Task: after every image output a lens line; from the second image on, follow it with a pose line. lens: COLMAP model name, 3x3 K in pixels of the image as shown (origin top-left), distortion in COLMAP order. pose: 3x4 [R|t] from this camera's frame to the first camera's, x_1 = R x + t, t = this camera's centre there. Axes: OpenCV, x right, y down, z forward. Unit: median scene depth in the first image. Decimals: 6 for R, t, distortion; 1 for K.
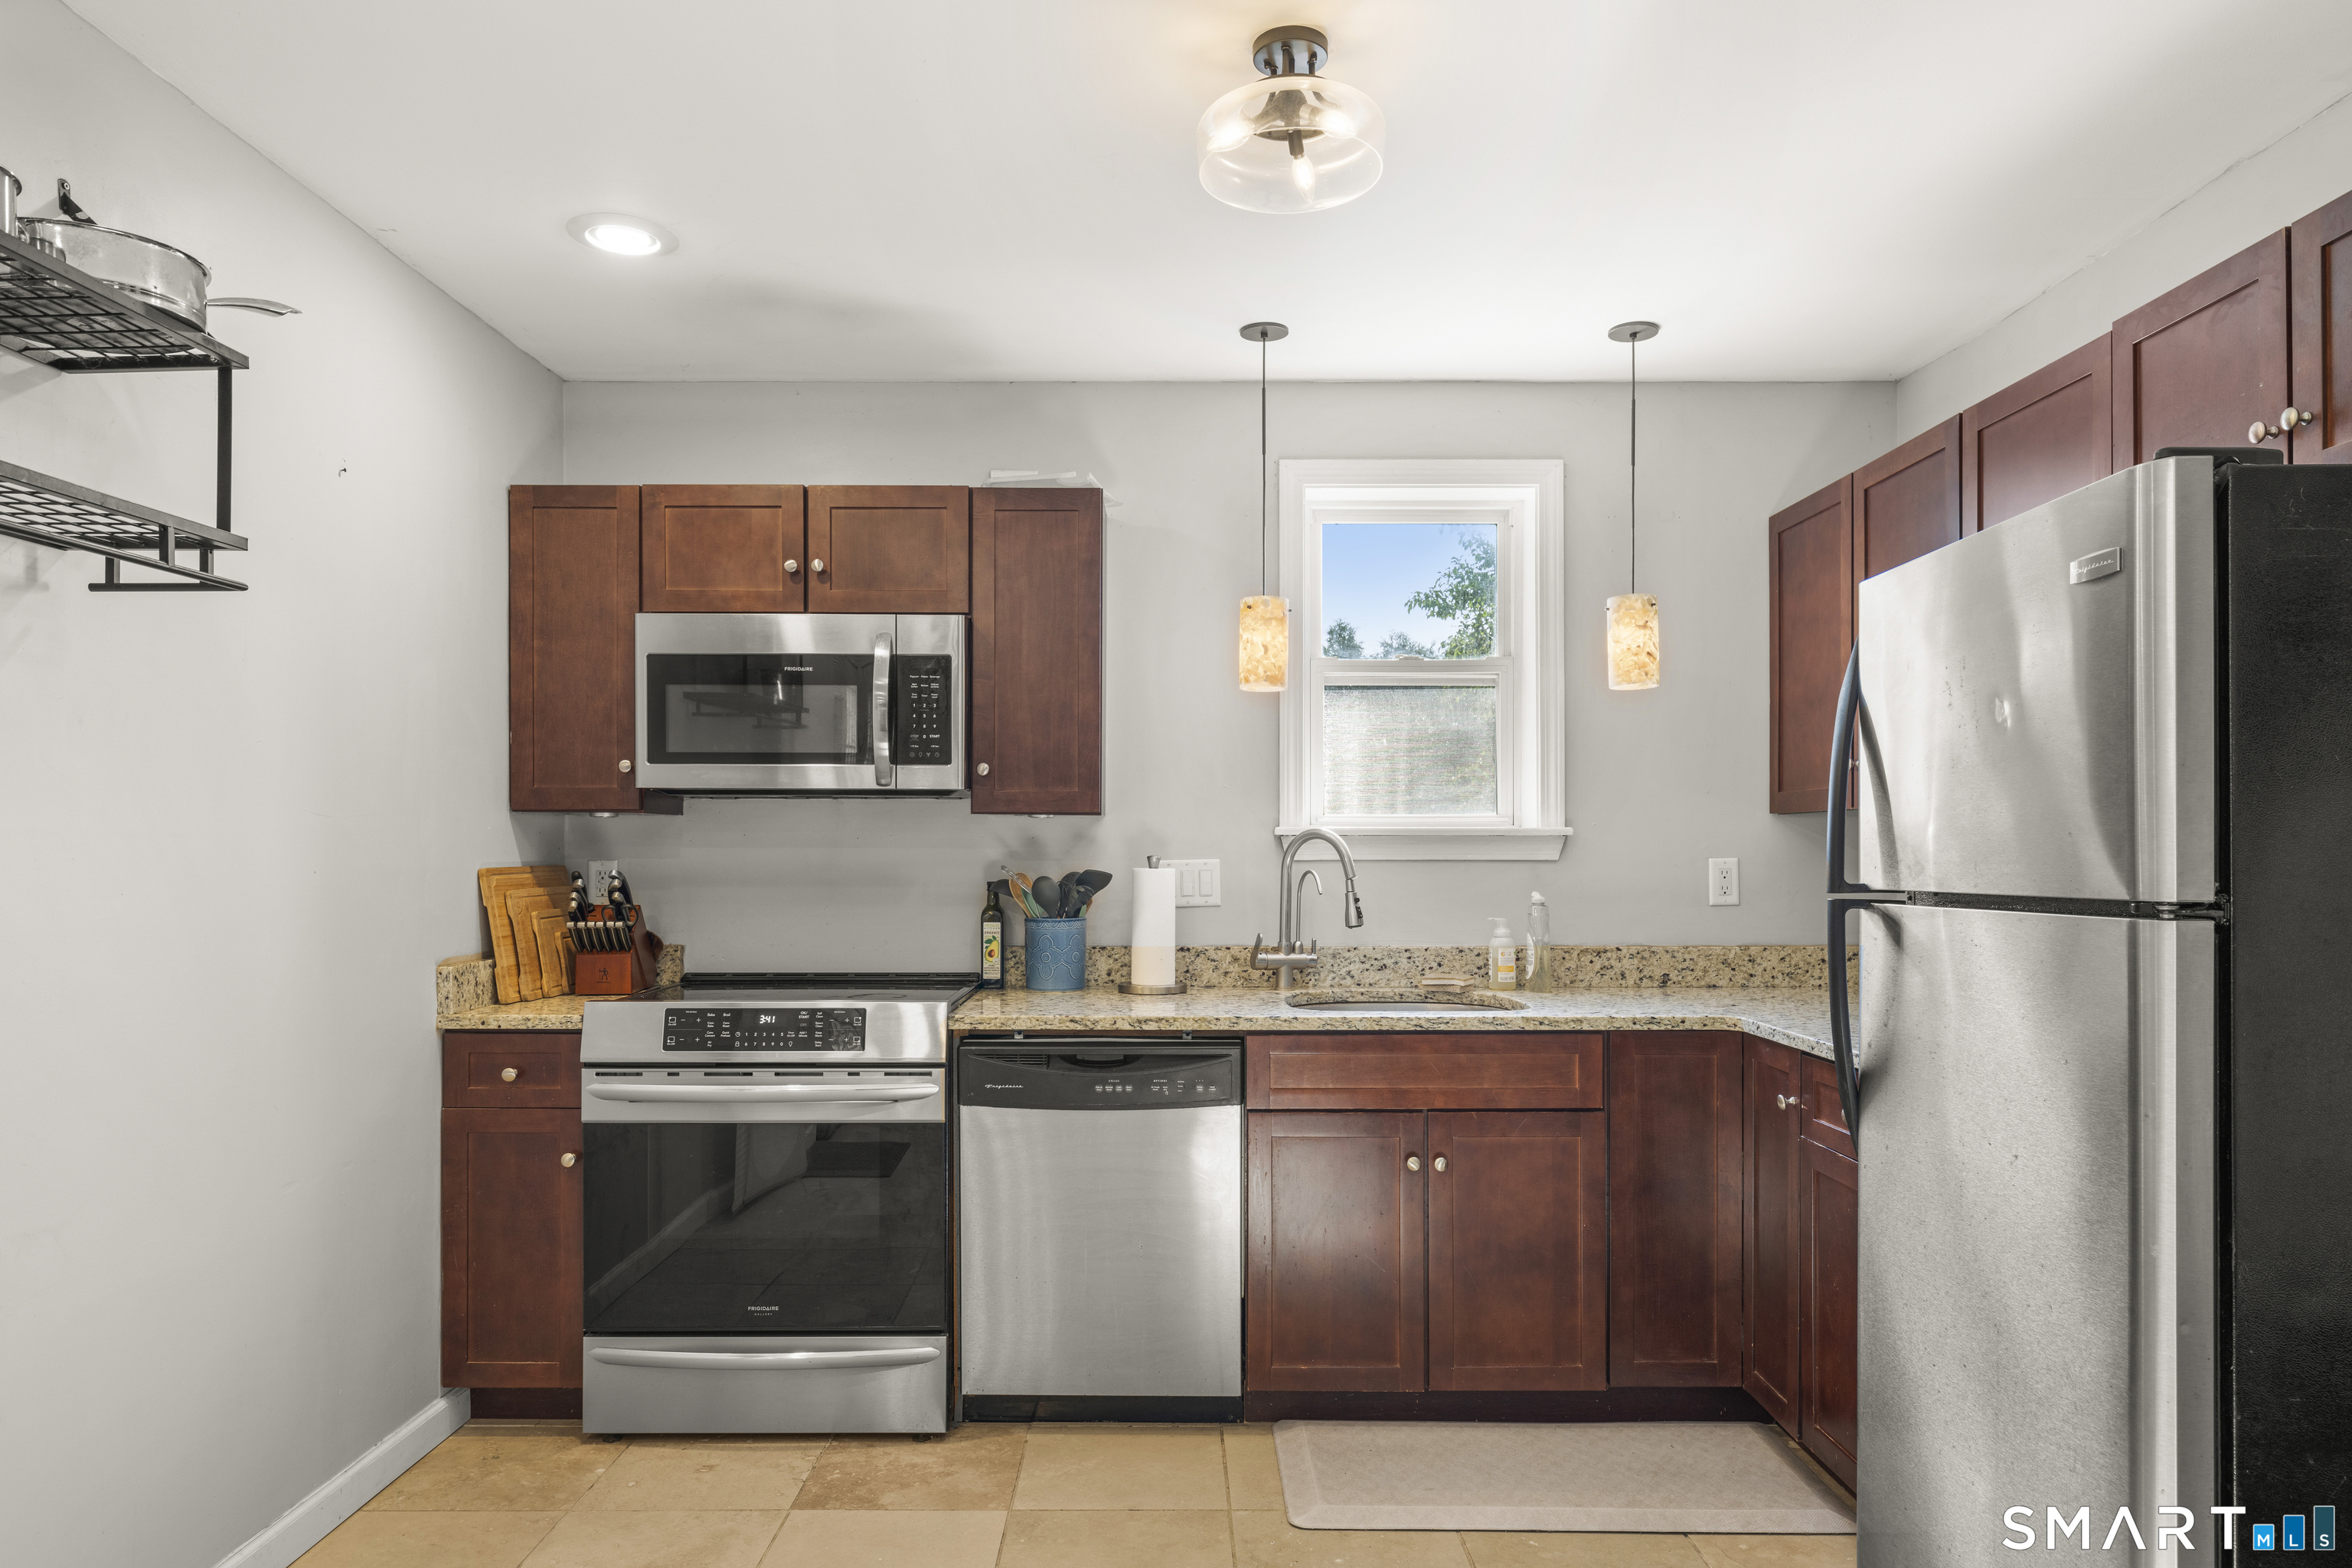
lens RADIAL K [[1475.8, 0, 1173.3], [0, 1475.8, 847.8], [0, 0, 1]] dist [0.002521, -0.002289]
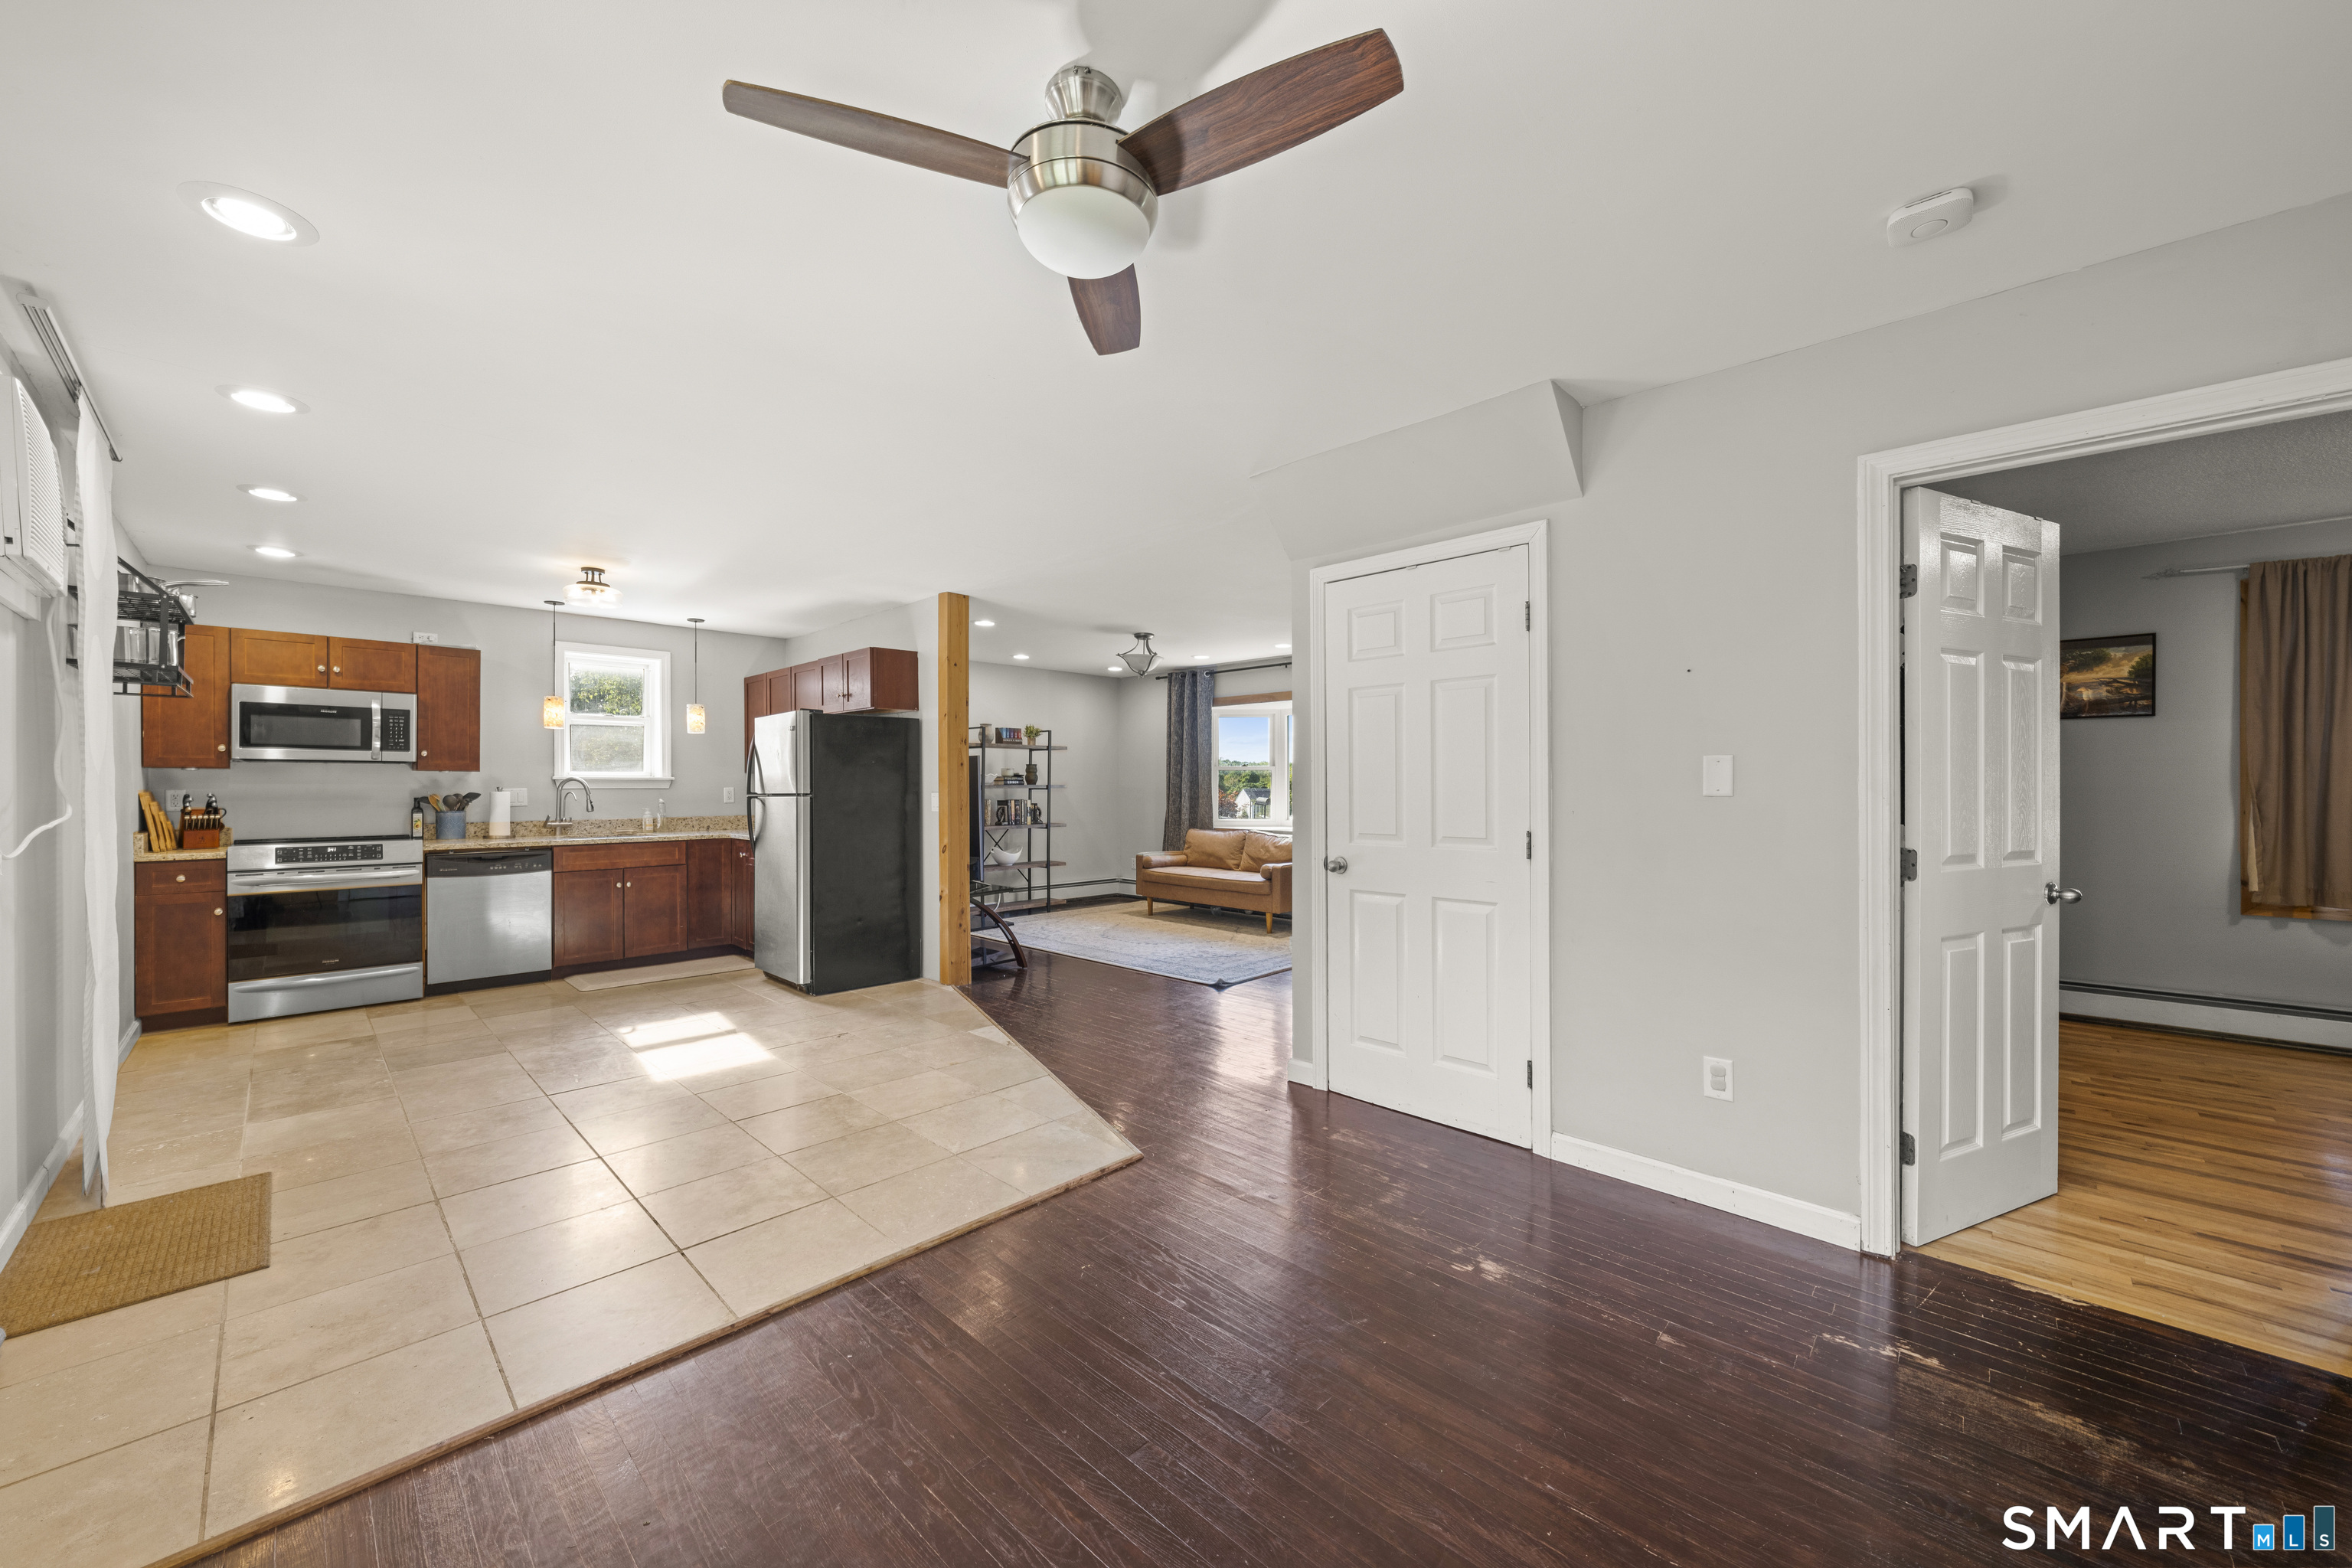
lens RADIAL K [[863.4, 0, 1171.6], [0, 863.4, 788.0], [0, 0, 1]] dist [-0.002958, 0.000402]
pose [[0.700138, -0.002782, 0.714002, -0.317797], [0.000902, 0.999995, 0.003012, 0.004605], [-0.714007, -0.001465, 0.700137, -1.099779]]
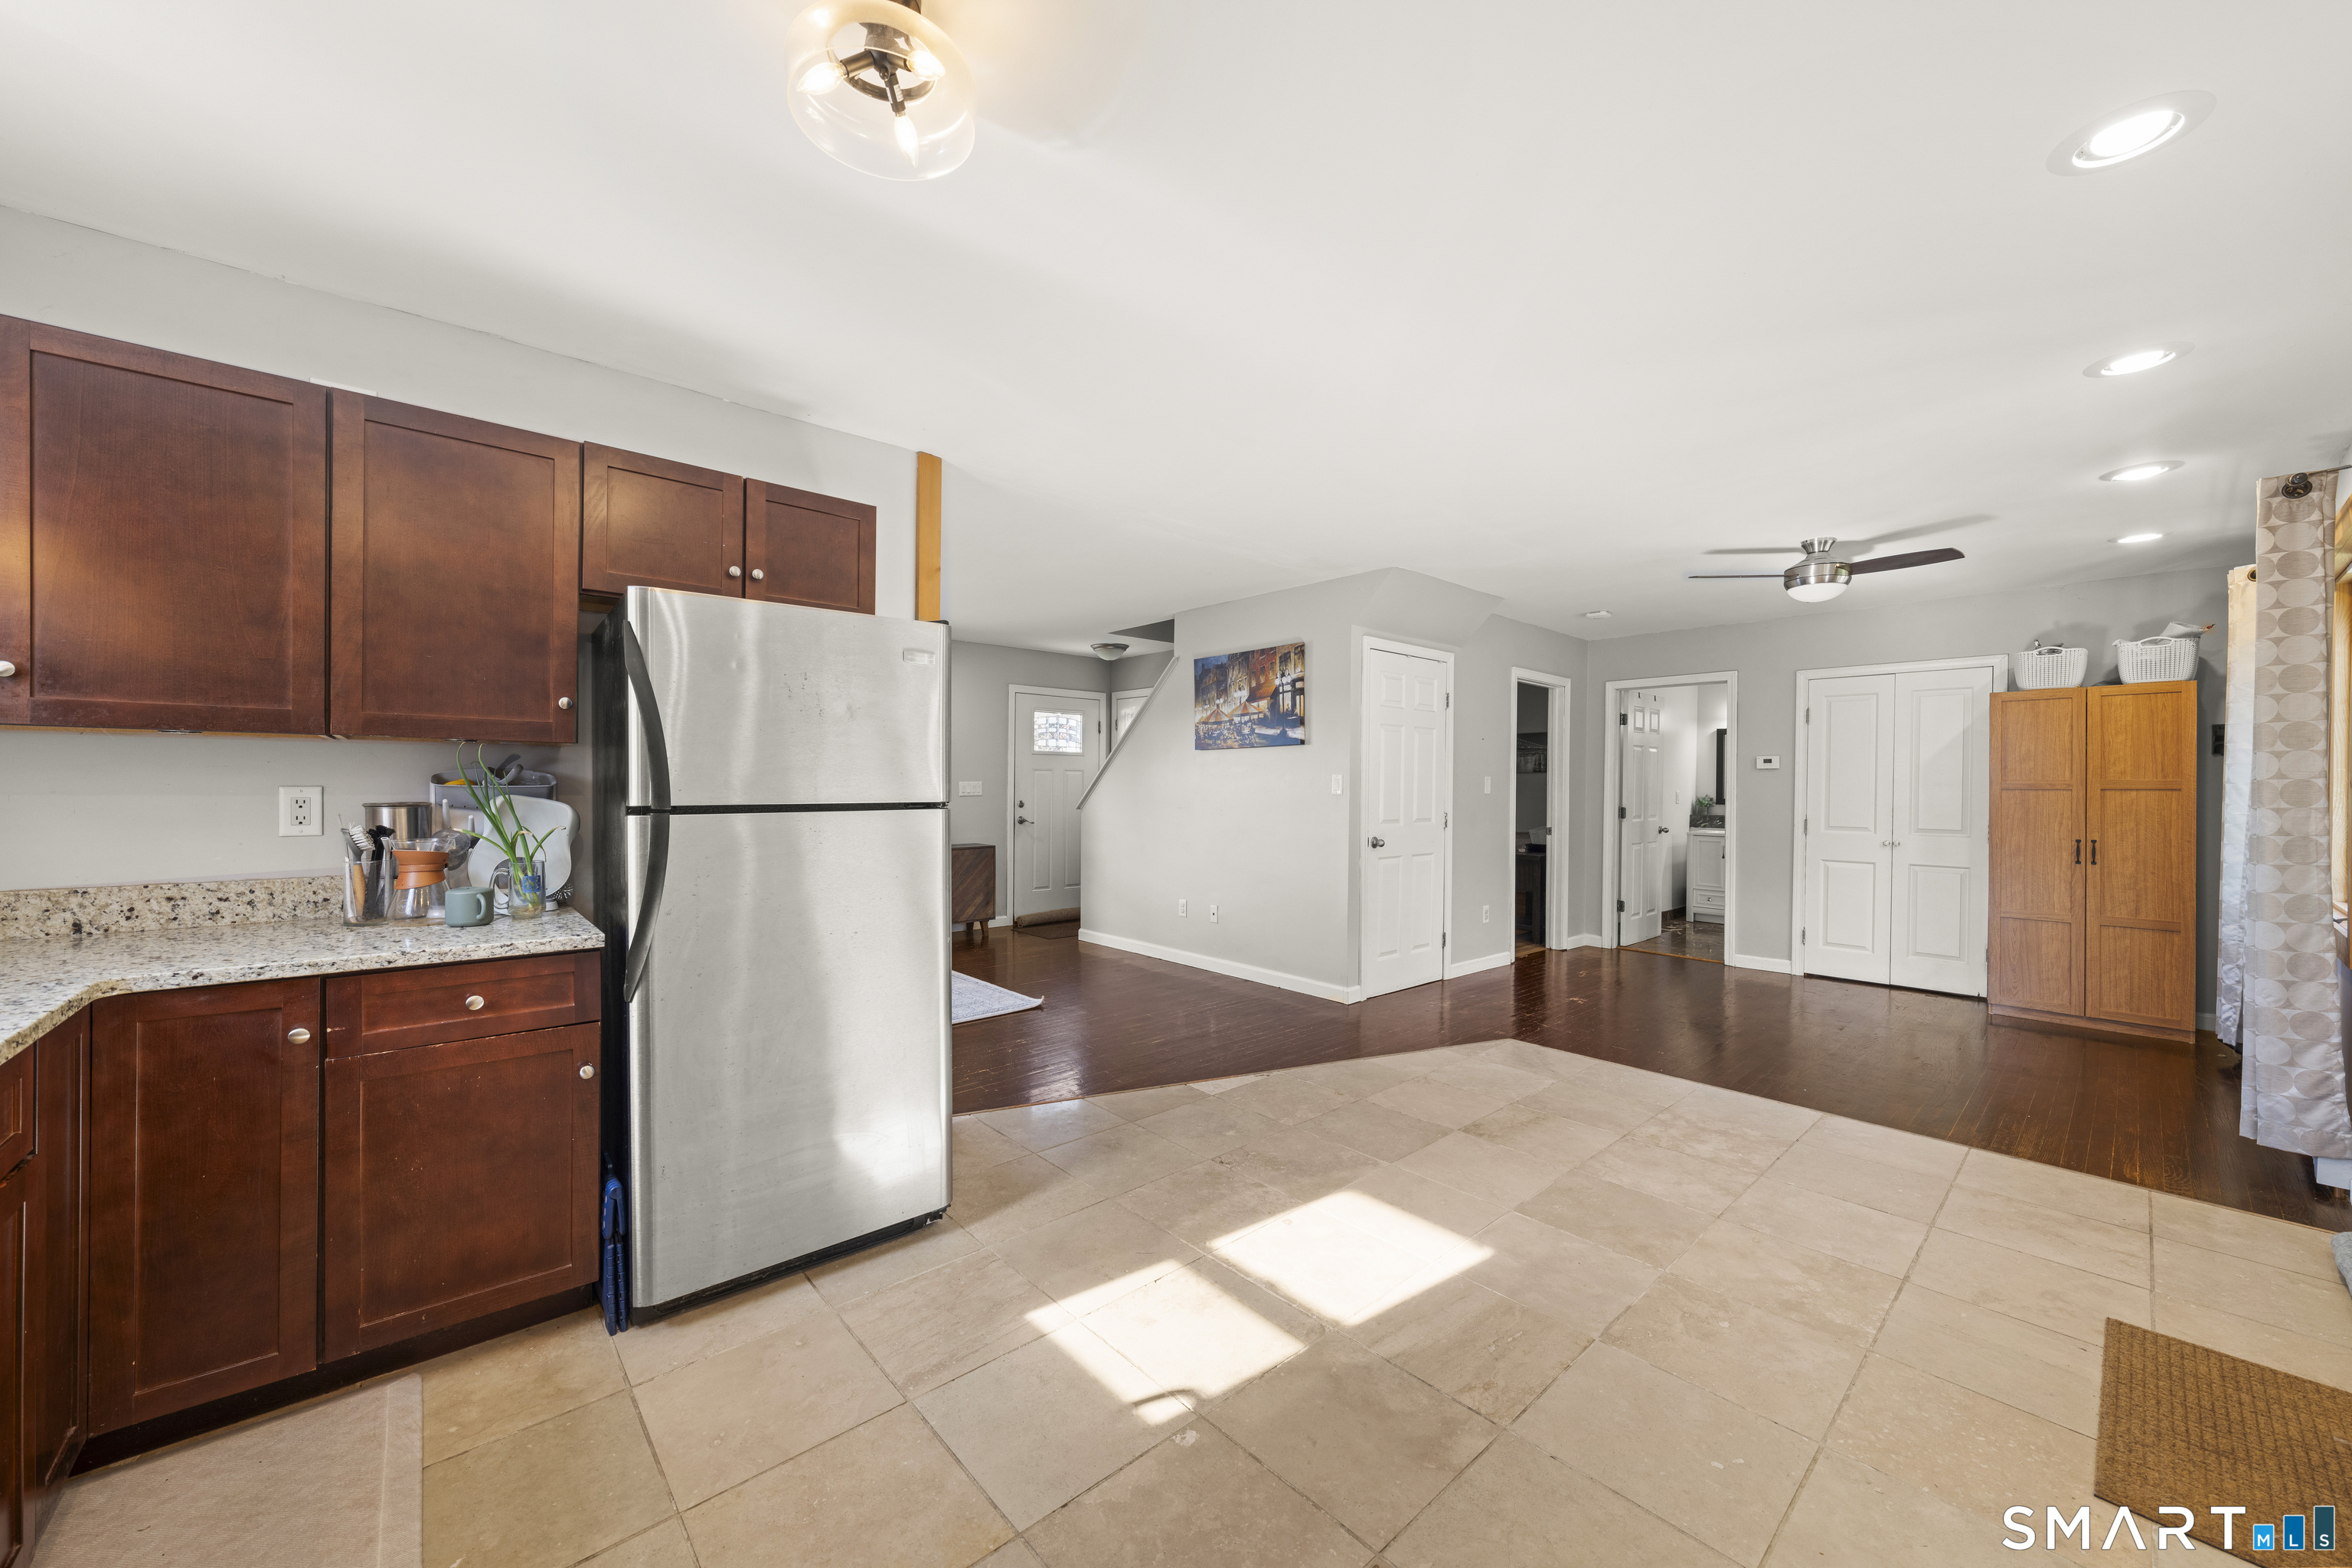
lens RADIAL K [[863.4, 0, 1167.2], [0, 863.4, 789.6], [0, 0, 1]] dist [-0.002958, 0.000402]
pose [[-0.656196, -0.008484, 0.754543, -0.353668], [-0.008028, 0.999959, 0.004263, 0.002996], [-0.754548, -0.003260, -0.656237, 0.862462]]
